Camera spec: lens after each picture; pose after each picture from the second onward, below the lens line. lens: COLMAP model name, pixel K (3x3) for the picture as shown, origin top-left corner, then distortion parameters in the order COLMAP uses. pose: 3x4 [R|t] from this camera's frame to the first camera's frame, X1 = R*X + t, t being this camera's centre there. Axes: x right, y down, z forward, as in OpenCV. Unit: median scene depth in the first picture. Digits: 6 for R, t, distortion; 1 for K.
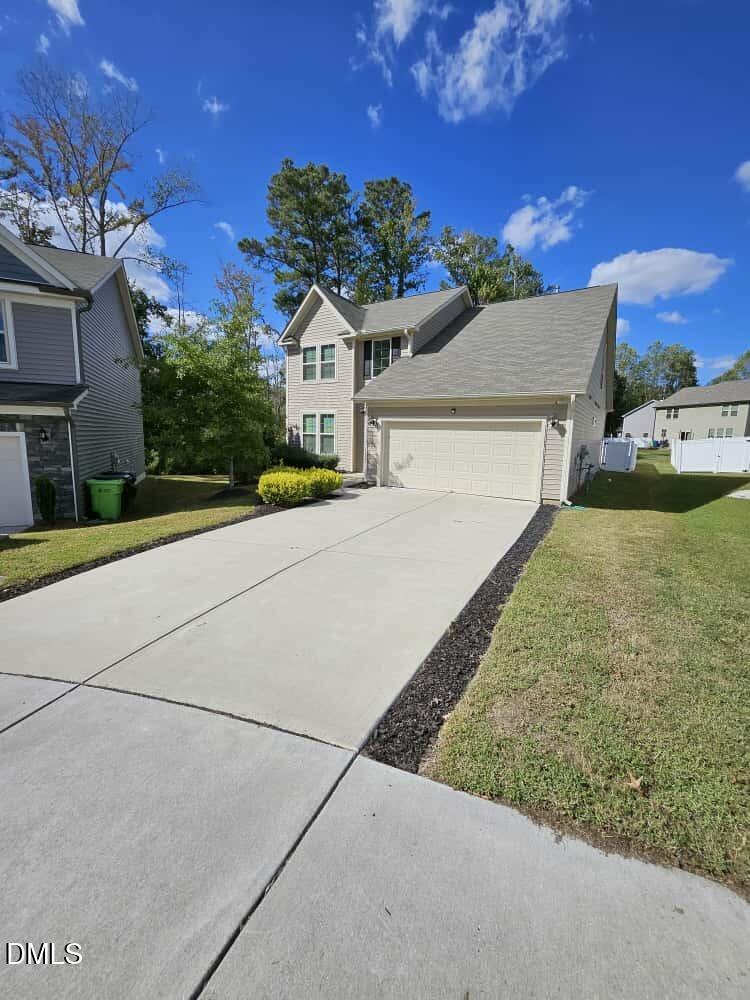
lens RADIAL K [[391.1, 0, 376.6], [0, 391.1, 492.4], [0, 0, 1]] dist [0.000524, 0.000022]
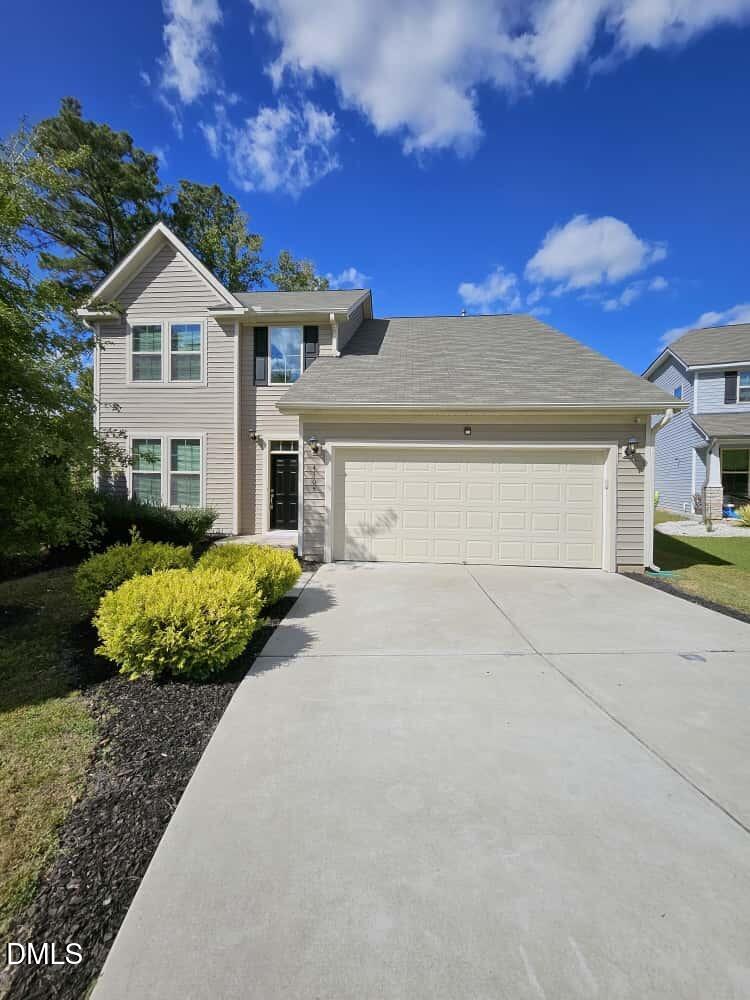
lens RADIAL K [[391.1, 0, 376.6], [0, 391.1, 492.4], [0, 0, 1]] dist [0.000524, 0.000022]
pose [[0.885922, -0.021860, 0.463319, -0.153983], [0.074391, 0.992654, -0.095411, -0.046617], [-0.457830, 0.118994, 0.881040, 0.384336]]
